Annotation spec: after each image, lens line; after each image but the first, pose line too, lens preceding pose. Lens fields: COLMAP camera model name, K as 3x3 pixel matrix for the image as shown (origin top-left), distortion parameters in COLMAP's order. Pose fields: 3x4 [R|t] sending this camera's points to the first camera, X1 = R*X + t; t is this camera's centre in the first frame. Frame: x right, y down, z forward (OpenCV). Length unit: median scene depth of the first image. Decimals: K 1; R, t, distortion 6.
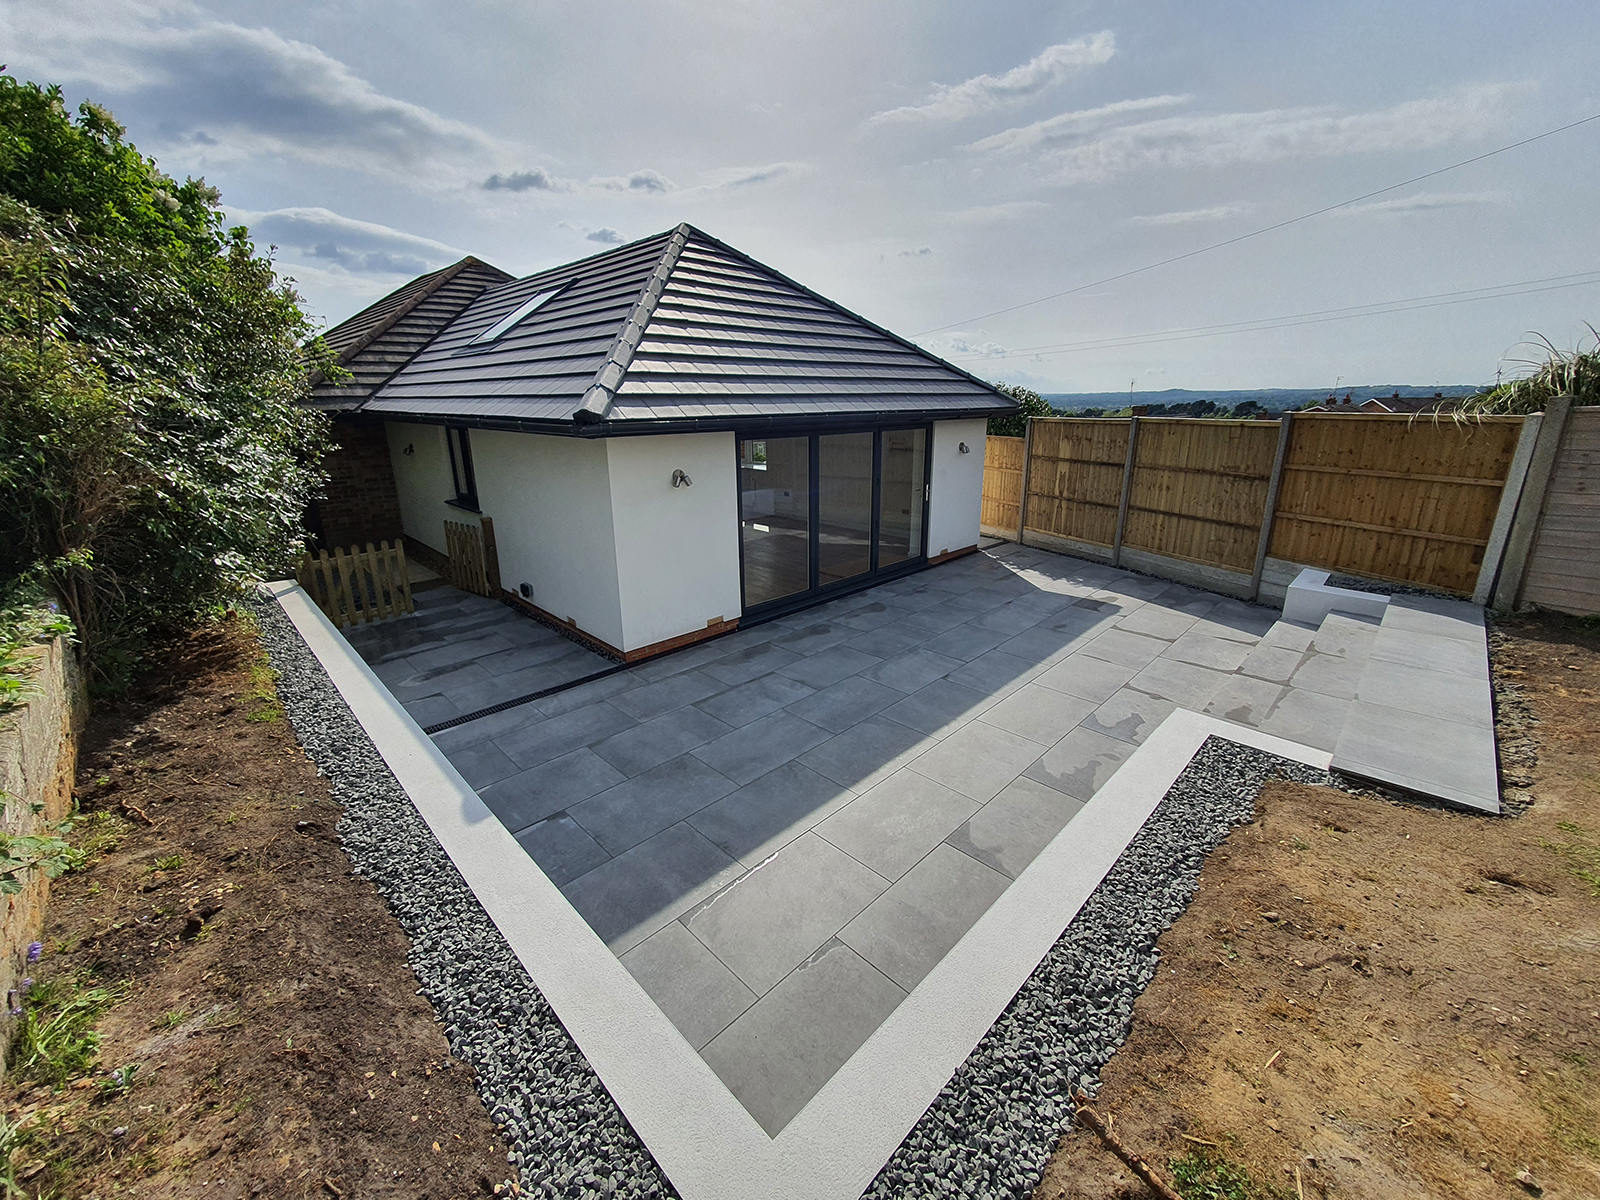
lens RADIAL K [[635.9, 0, 800.0], [0, 635.9, 600.0], [0, 0, 1]] dist [0.007361, -0.000053]
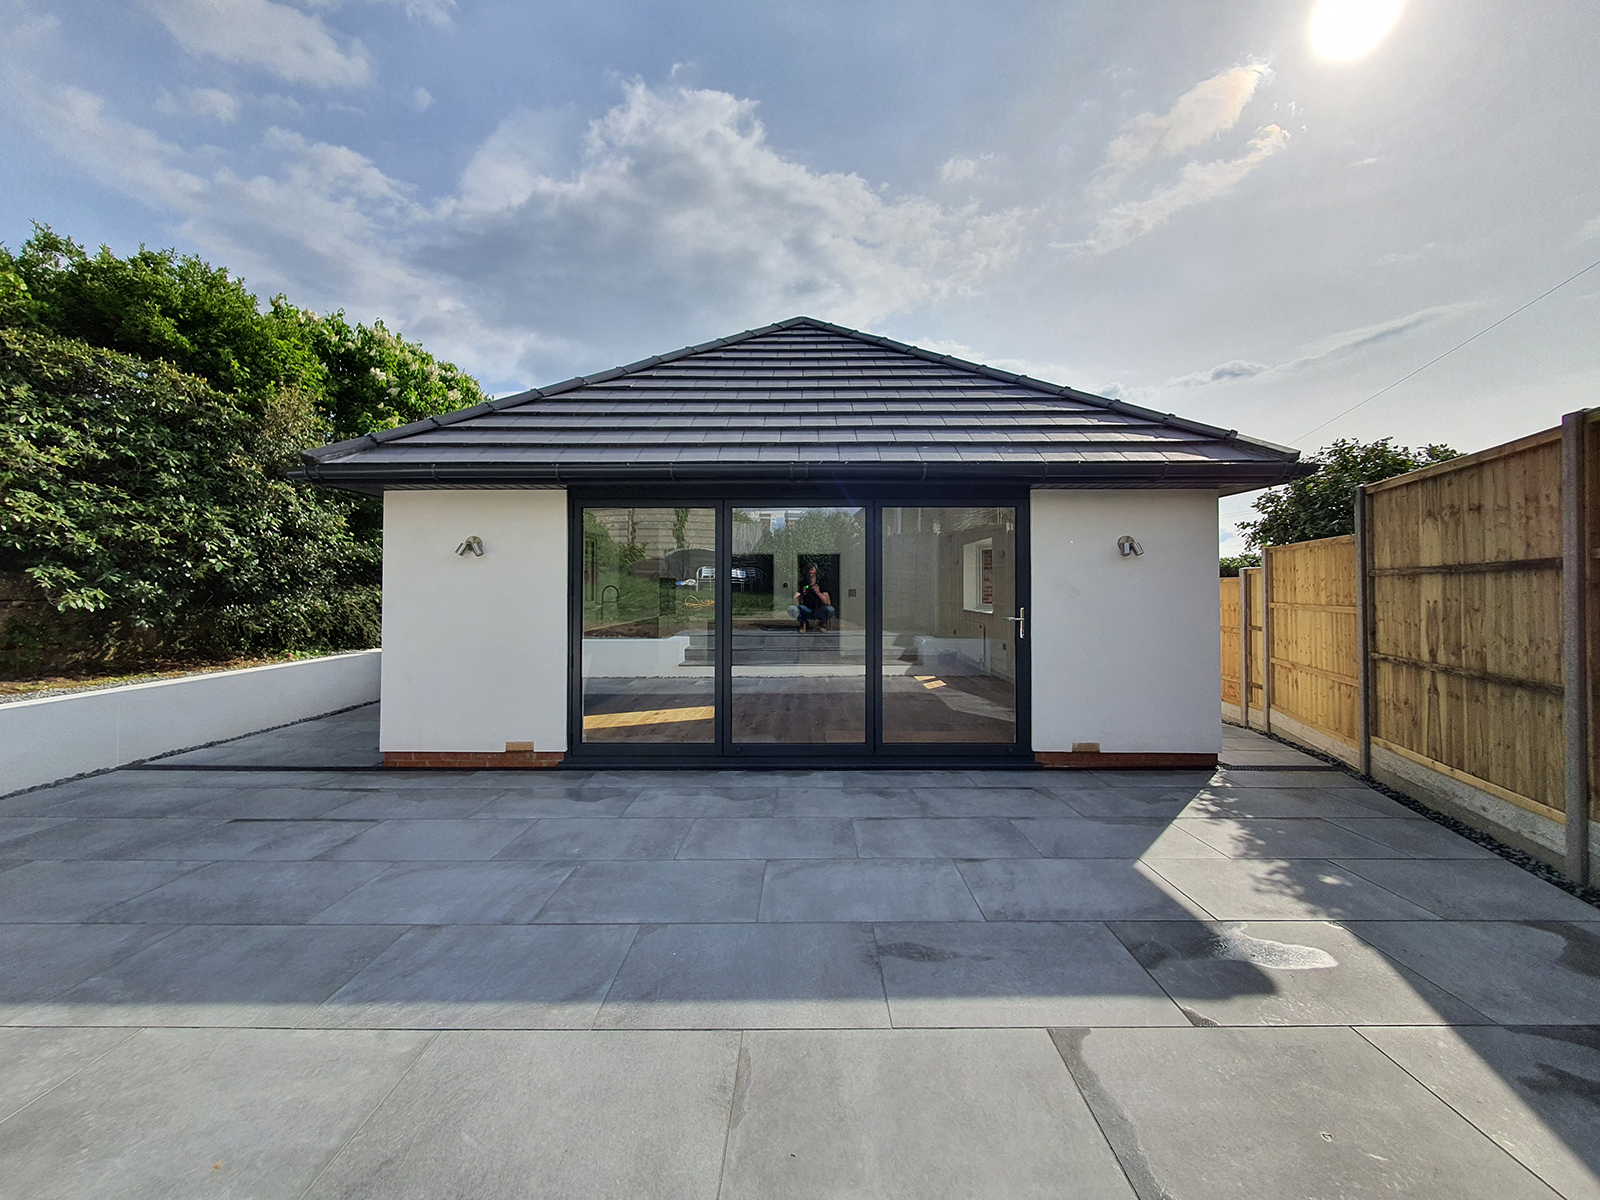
lens RADIAL K [[635.9, 0, 800.0], [0, 635.9, 600.0], [0, 0, 1]] dist [0.007361, -0.000053]
pose [[0.692814, 0.019704, -0.720847, 0.477424], [-0.221474, 0.957127, -0.186699, -0.048283], [0.686264, 0.288997, 0.667475, 0.530366]]
